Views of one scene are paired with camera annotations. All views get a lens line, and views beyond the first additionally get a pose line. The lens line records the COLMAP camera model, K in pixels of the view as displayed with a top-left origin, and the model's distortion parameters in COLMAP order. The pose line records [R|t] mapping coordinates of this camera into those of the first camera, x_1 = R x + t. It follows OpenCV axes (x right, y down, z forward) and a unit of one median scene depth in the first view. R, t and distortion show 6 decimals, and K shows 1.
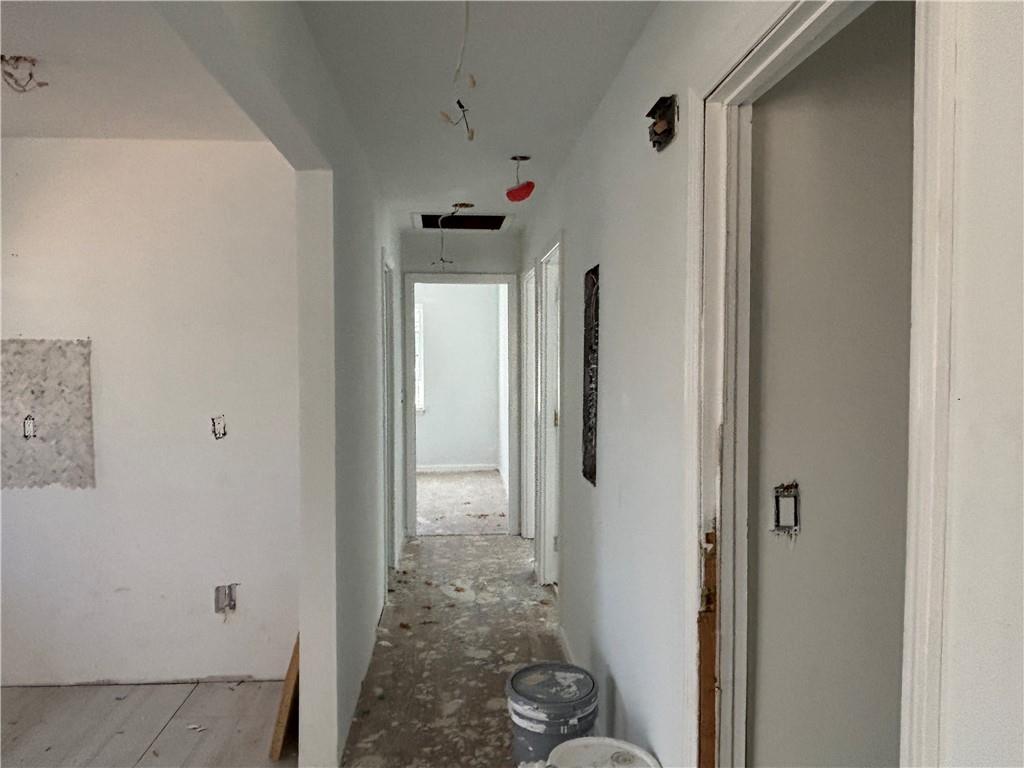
lens RADIAL K [[716.1, 0, 516.4], [0, 716.1, 377.4], [0, 0, 1]] dist [0.044398, -0.068427]
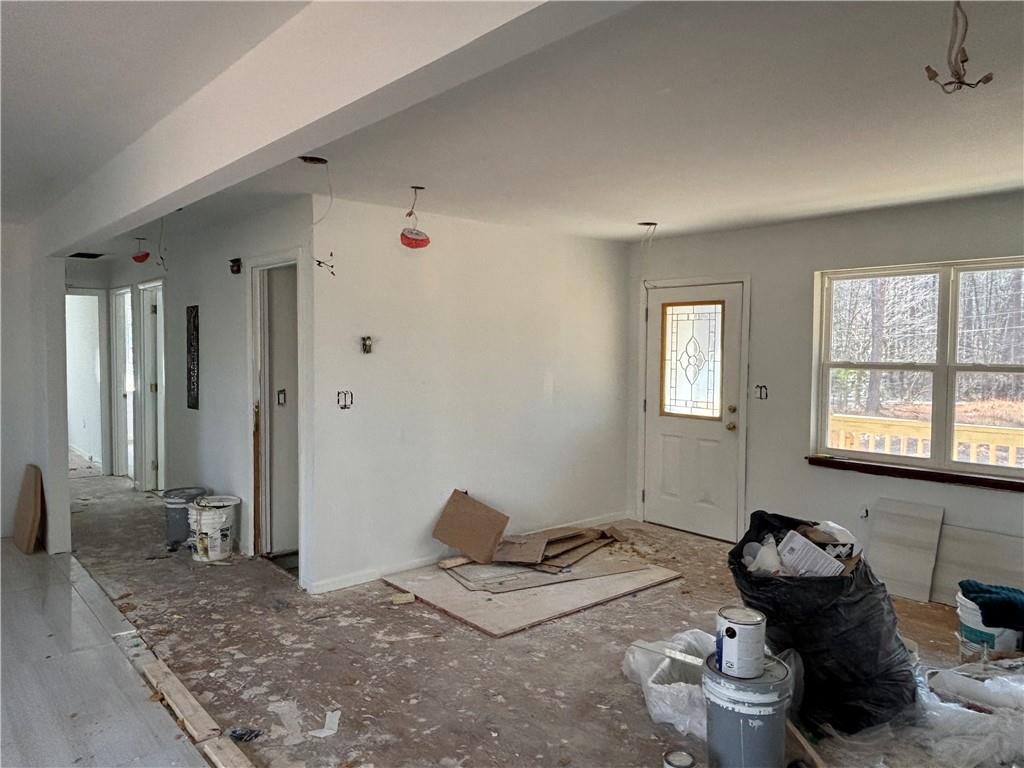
lens RADIAL K [[716.1, 0, 516.4], [0, 716.1, 377.4], [0, 0, 1]] dist [0.044398, -0.068427]
pose [[0.807983, -0.020016, 0.588866, -0.609586], [0.014816, 0.999797, 0.013655, 0.064451], [-0.589020, -0.002308, 0.808115, -2.030856]]
